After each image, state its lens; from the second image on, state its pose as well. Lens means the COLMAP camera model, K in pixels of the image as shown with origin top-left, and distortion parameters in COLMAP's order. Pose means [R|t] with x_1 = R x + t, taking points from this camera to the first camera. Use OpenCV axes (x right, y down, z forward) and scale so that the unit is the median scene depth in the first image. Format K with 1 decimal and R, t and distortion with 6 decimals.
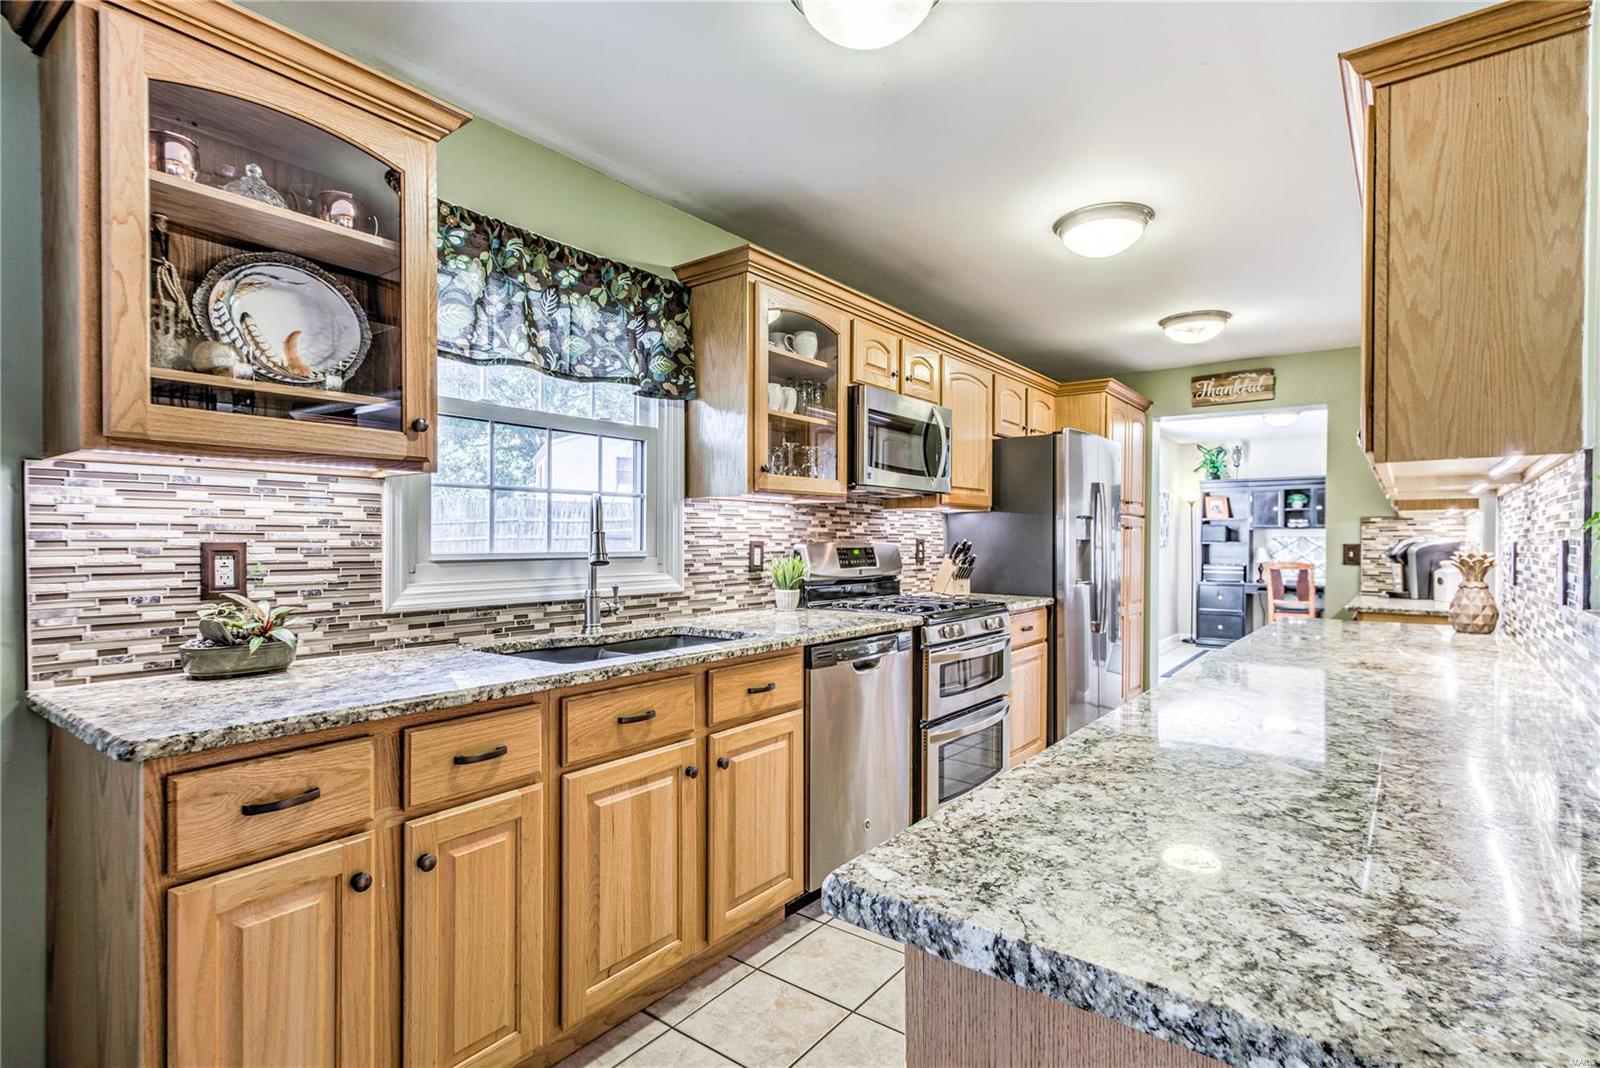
lens RADIAL K [[788.6, 0, 794.1], [0, 788.6, 541.5], [0, 0, 1]] dist [0.020537, 0.000320]
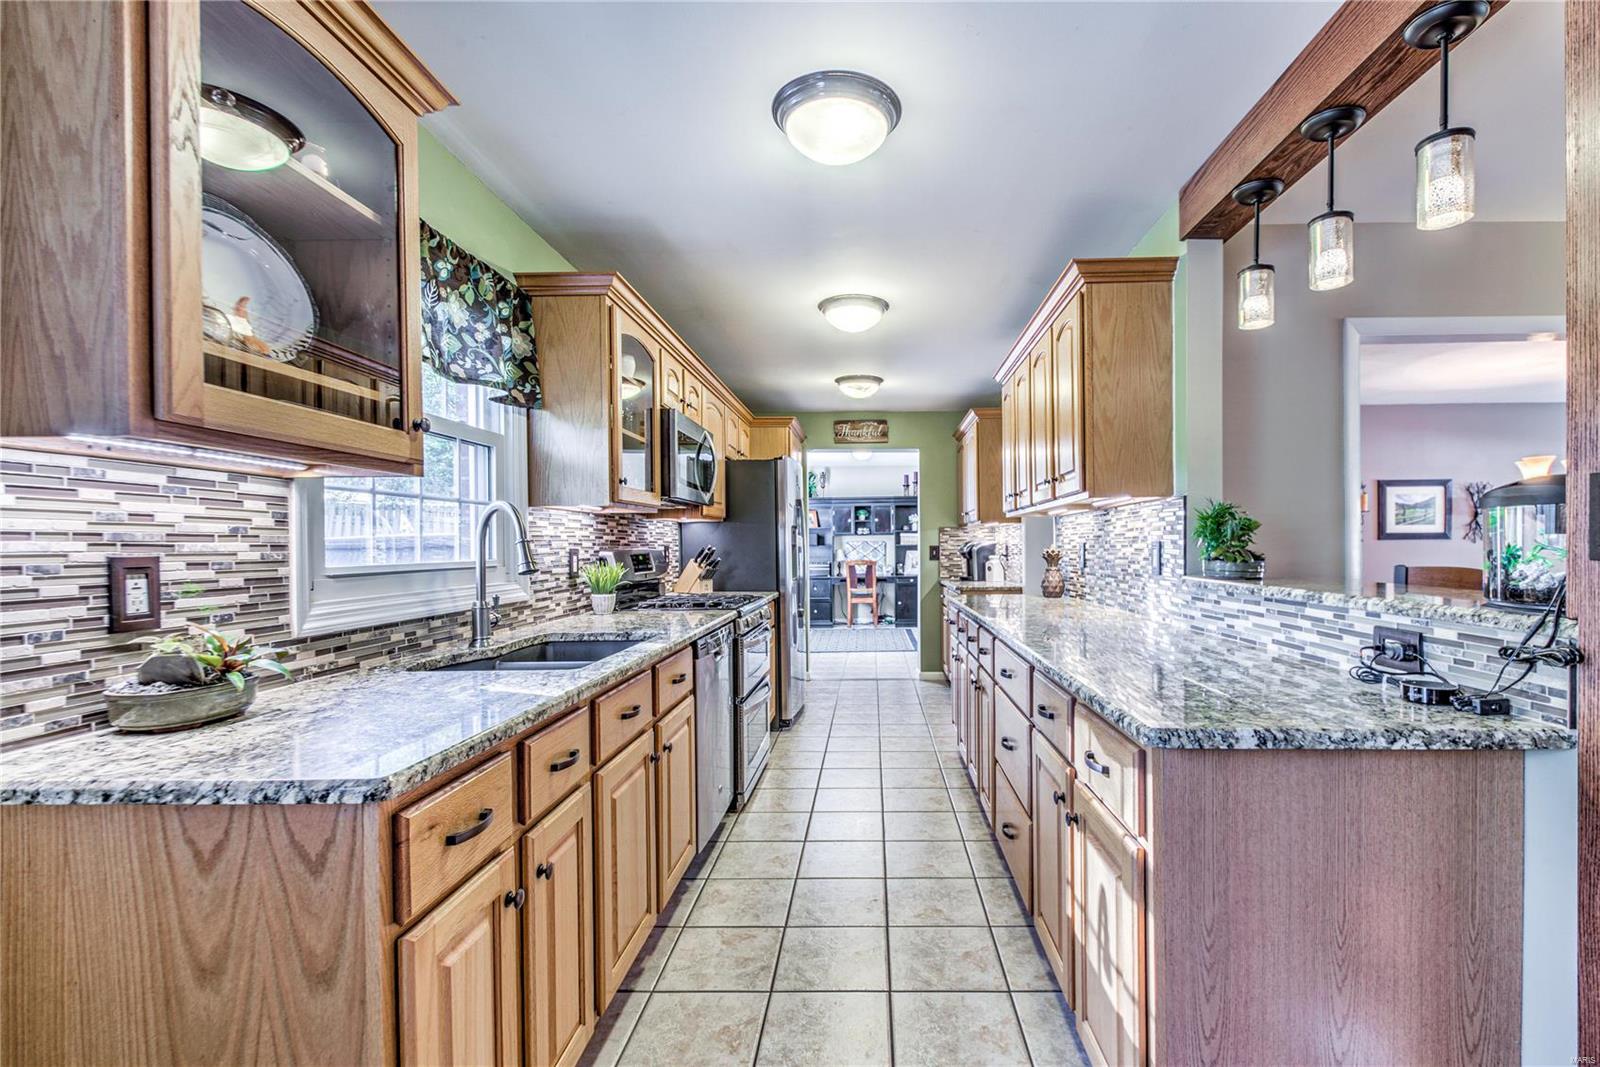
lens RADIAL K [[726.8, 0, 855.0], [0, 726.8, 548.4], [0, 0, 1]] dist [0.009573, -0.001661]
pose [[0.806567, -0.013313, 0.590993, -0.399942], [0.012879, 0.999905, 0.004947, -0.001278], [-0.591002, 0.003621, 0.806662, 0.015472]]
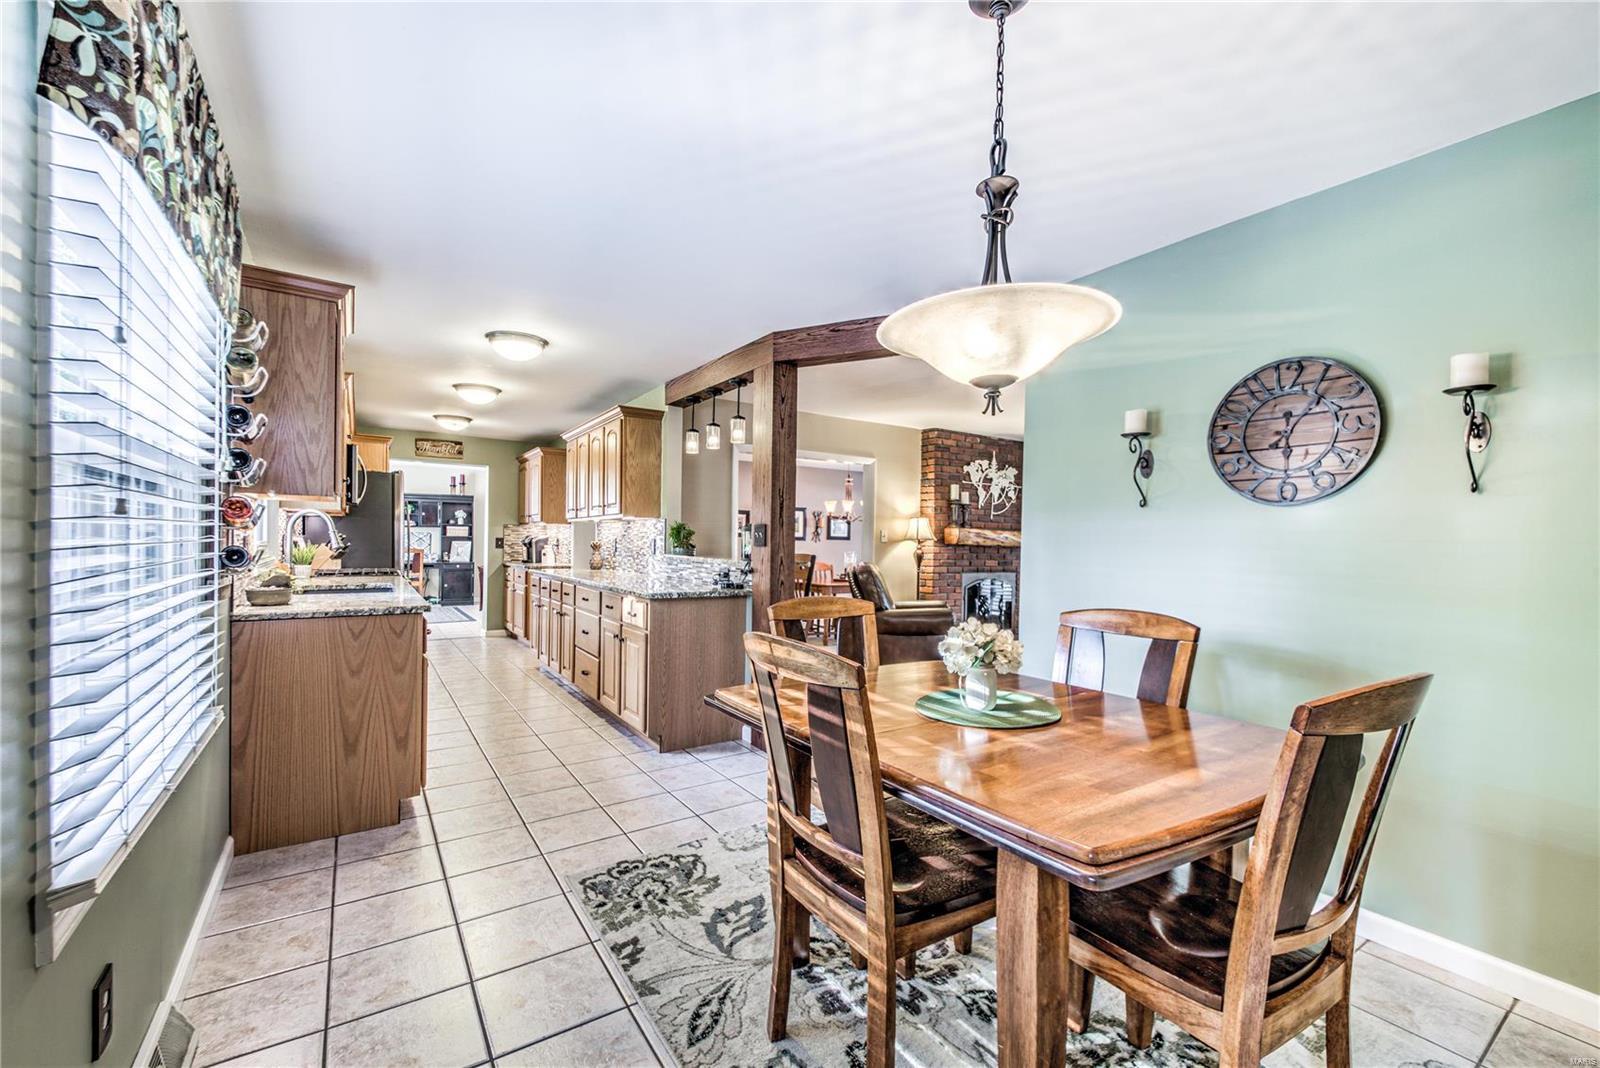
lens RADIAL K [[659.6, 0, 812.1], [0, 659.6, 544.8], [0, 0, 1]] dist [0.003762, 0.000092]
pose [[0.306881, -0.004884, 0.951735, -1.227186], [-0.010966, 0.999902, 0.008668, -0.004384], [-0.951685, -0.013097, 0.306797, -0.493037]]
